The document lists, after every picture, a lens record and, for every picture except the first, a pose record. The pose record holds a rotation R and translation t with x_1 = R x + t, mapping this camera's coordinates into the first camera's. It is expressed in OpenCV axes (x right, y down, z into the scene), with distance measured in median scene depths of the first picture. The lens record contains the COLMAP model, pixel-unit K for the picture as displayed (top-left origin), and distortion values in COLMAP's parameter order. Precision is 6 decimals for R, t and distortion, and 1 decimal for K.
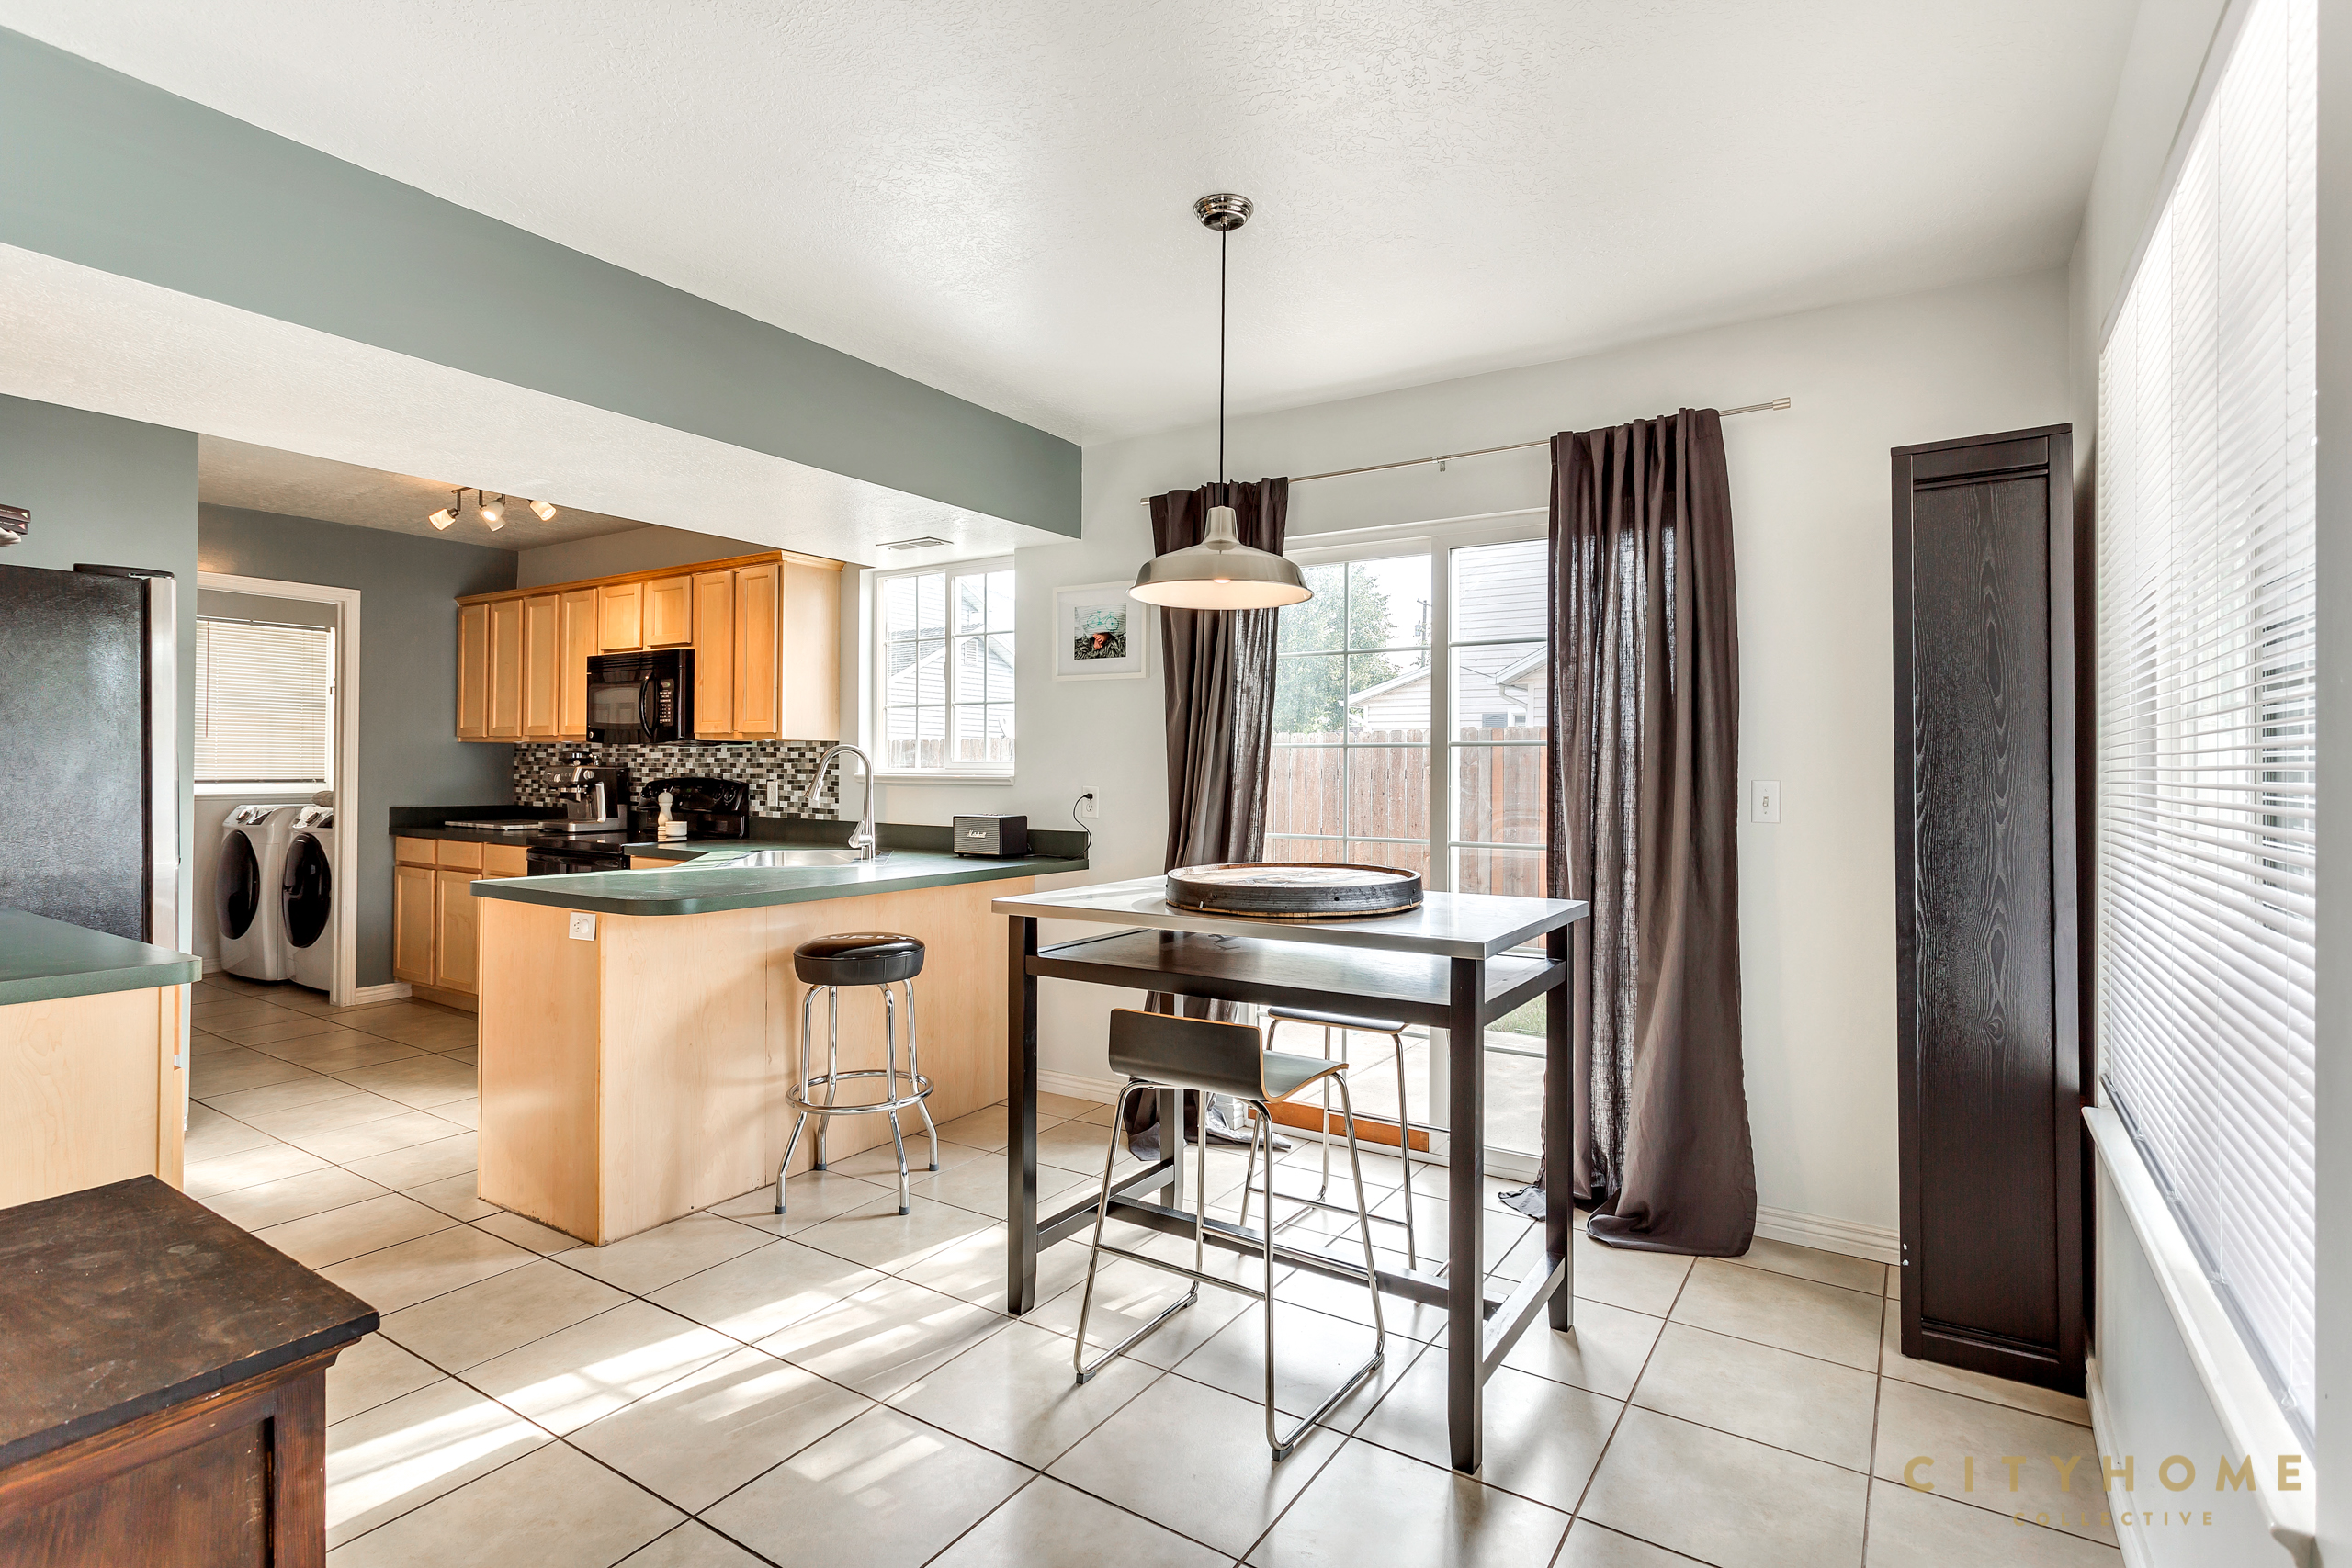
lens RADIAL K [[1136.3, 0, 1178.6], [0, 1136.3, 769.1], [0, 0, 1]] dist [-0.005587, 0.000639]
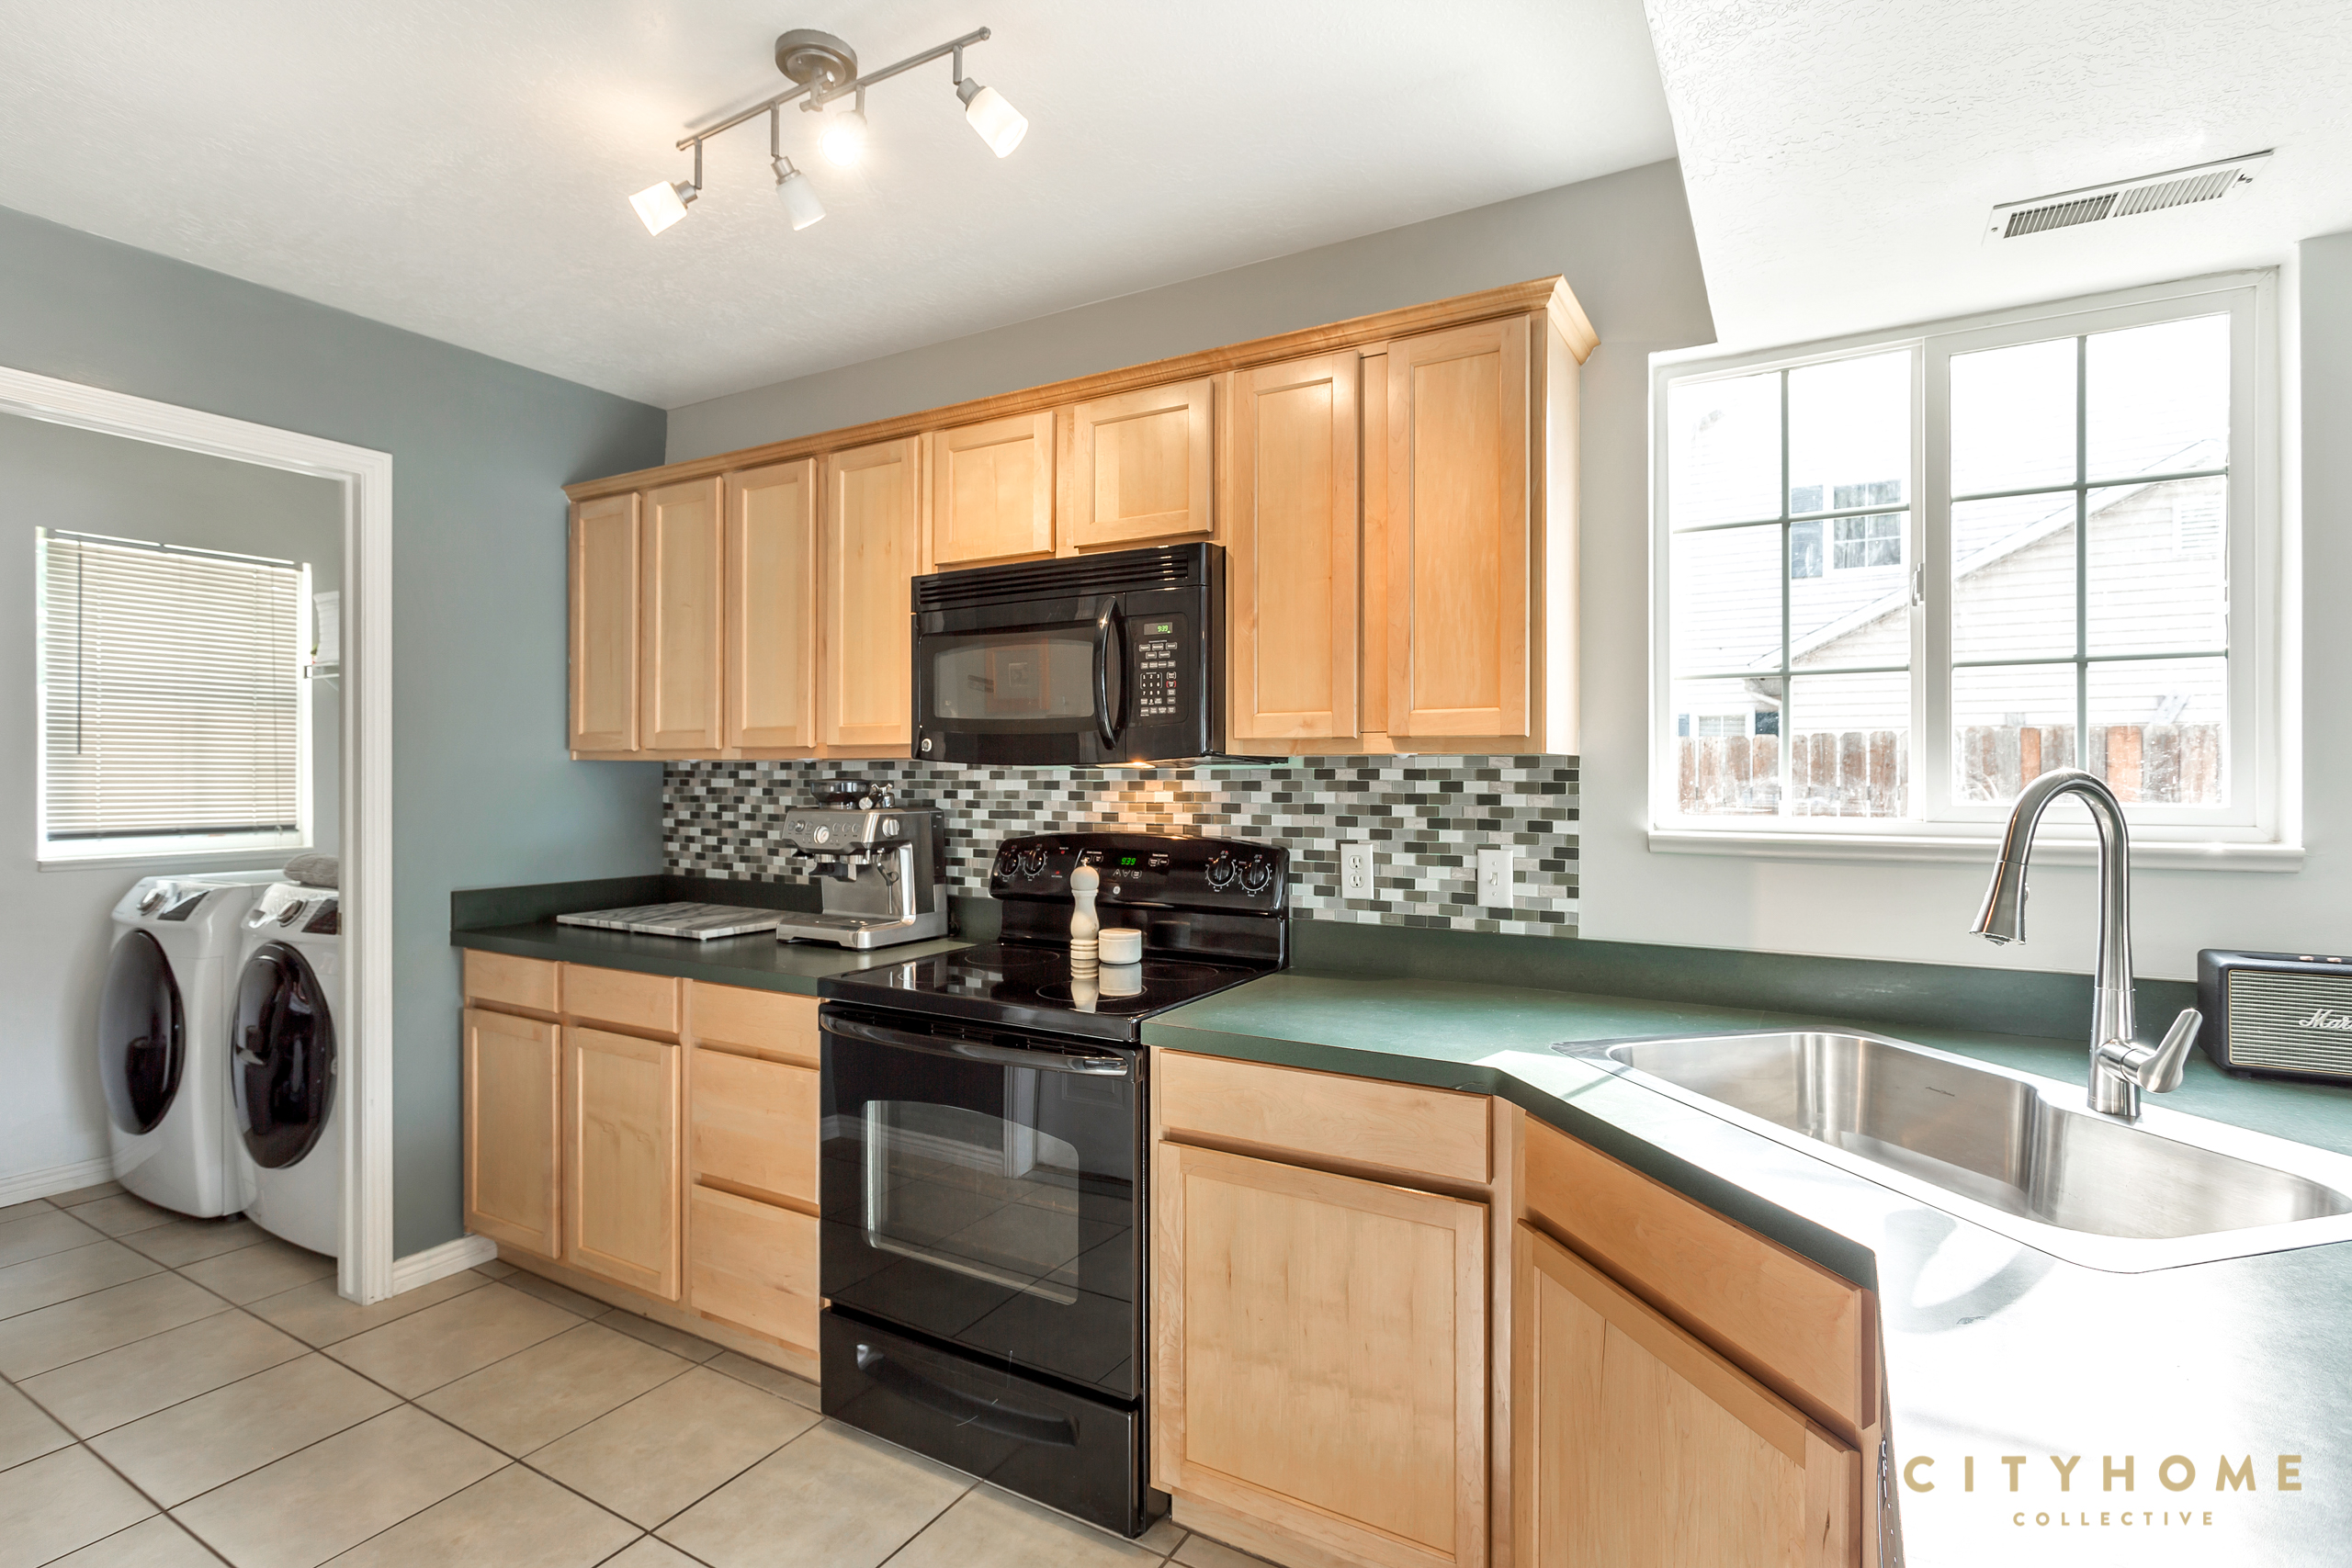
lens RADIAL K [[1136.3, 0, 1173.0], [0, 1136.3, 783.3], [0, 0, 1]] dist [-0.005587, 0.000639]
pose [[0.998980, -0.008863, 0.044281, -0.423862], [0.008556, 0.999938, 0.007125, -0.016564], [-0.044341, -0.006739, 0.998994, 0.513896]]
